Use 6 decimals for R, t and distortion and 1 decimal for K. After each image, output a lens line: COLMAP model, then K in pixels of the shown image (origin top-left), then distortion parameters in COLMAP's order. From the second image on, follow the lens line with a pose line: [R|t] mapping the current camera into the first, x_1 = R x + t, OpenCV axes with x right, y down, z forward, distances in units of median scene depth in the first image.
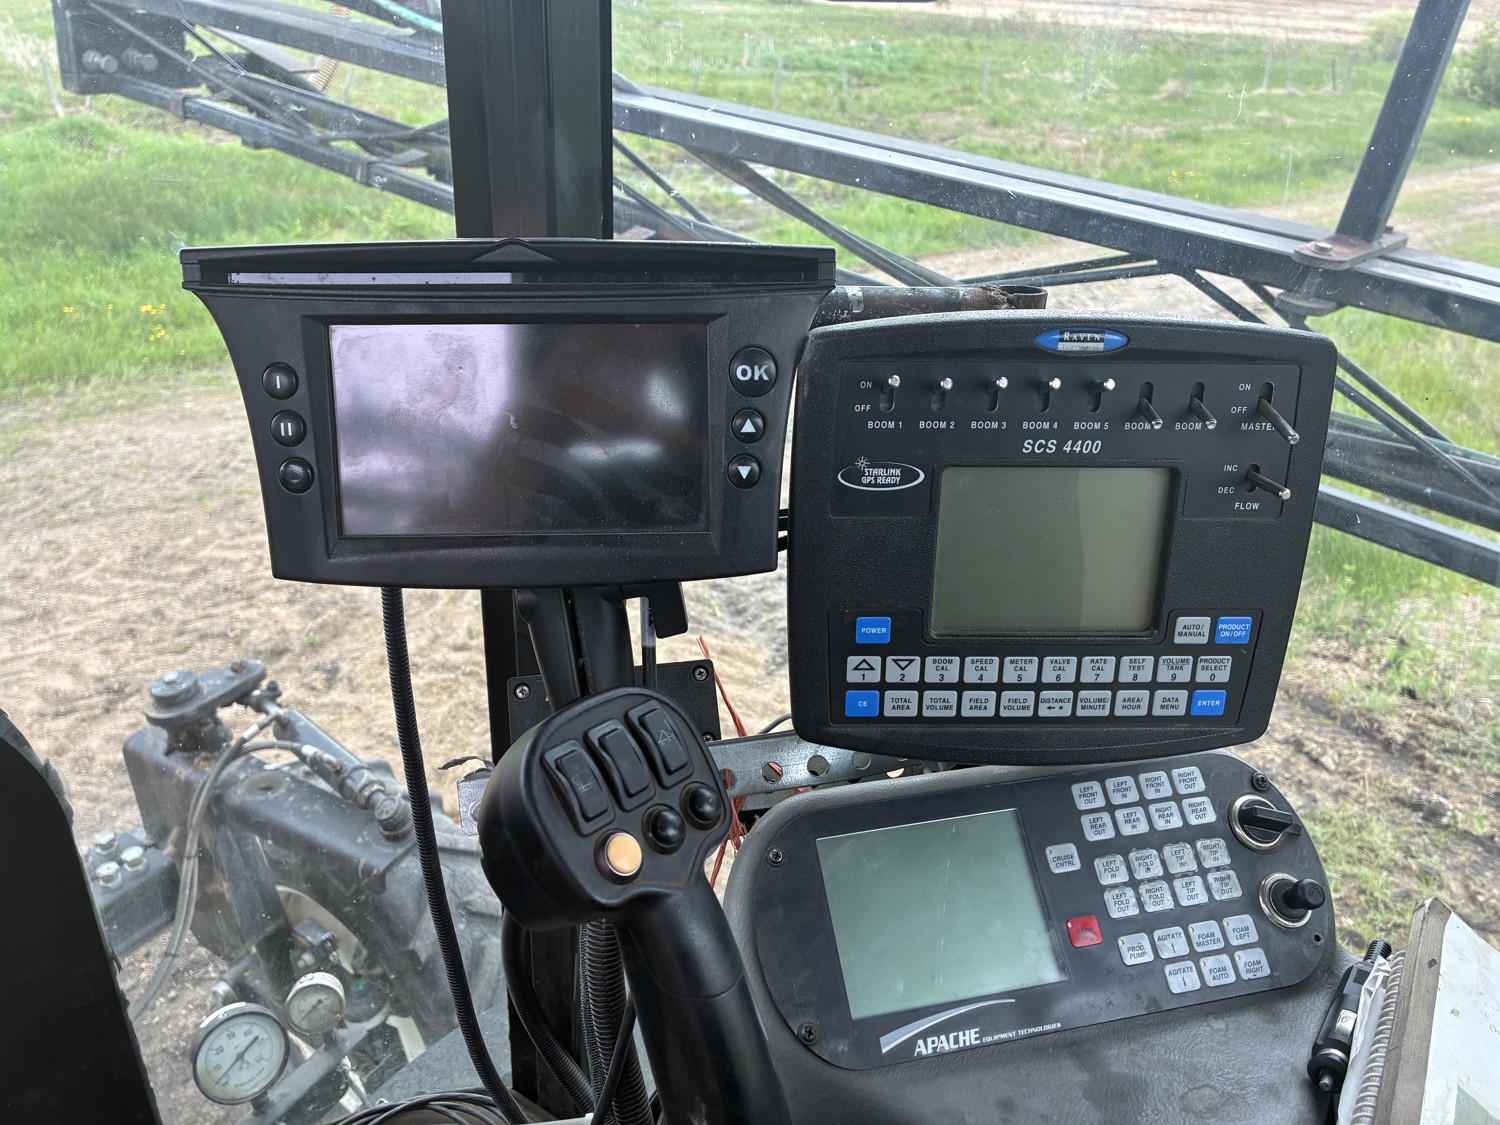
lens RADIAL K [[1140.4, 0, 738.2], [0, 1140.4, 528.4], [0, 0, 1]] dist [0.045582, -0.062455]
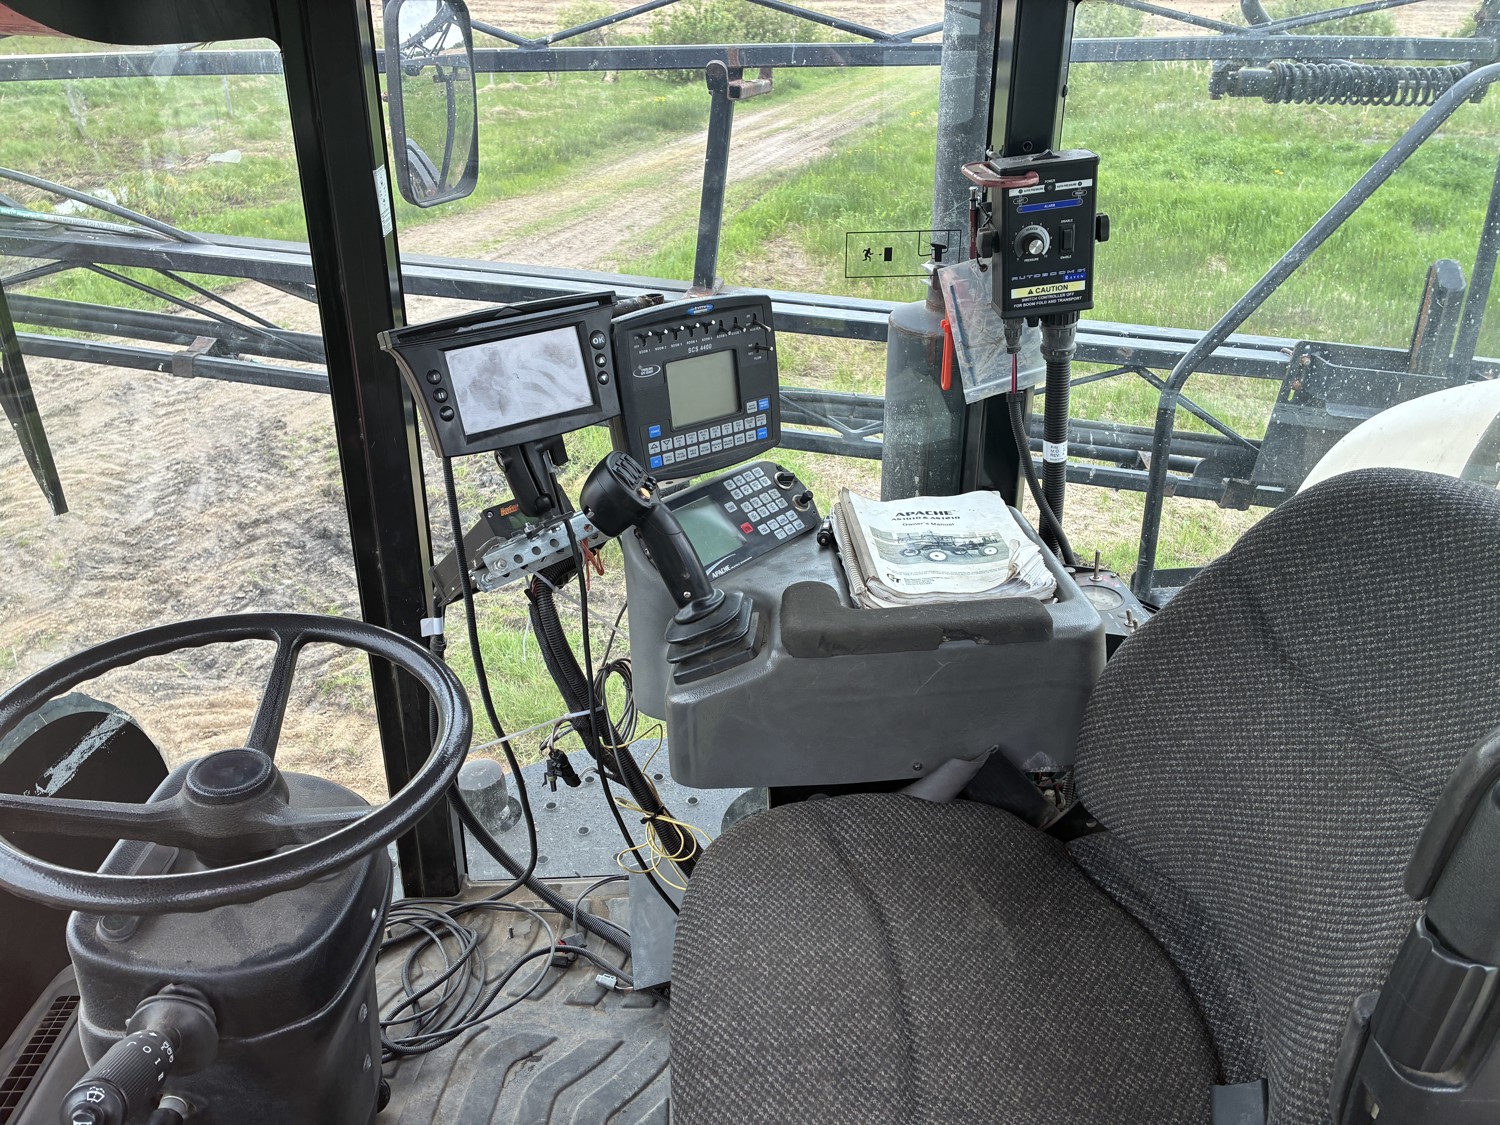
lens RADIAL K [[1140.4, 0, 749.4], [0, 1140.4, 562.7], [0, 0, 1]] dist [0.045582, -0.062455]
pose [[0.822288, -0.283290, 0.493547, -1.047807], [0.268955, 0.957774, 0.101651, 0.163963], [-0.501503, 0.049156, 0.863758, -1.320997]]
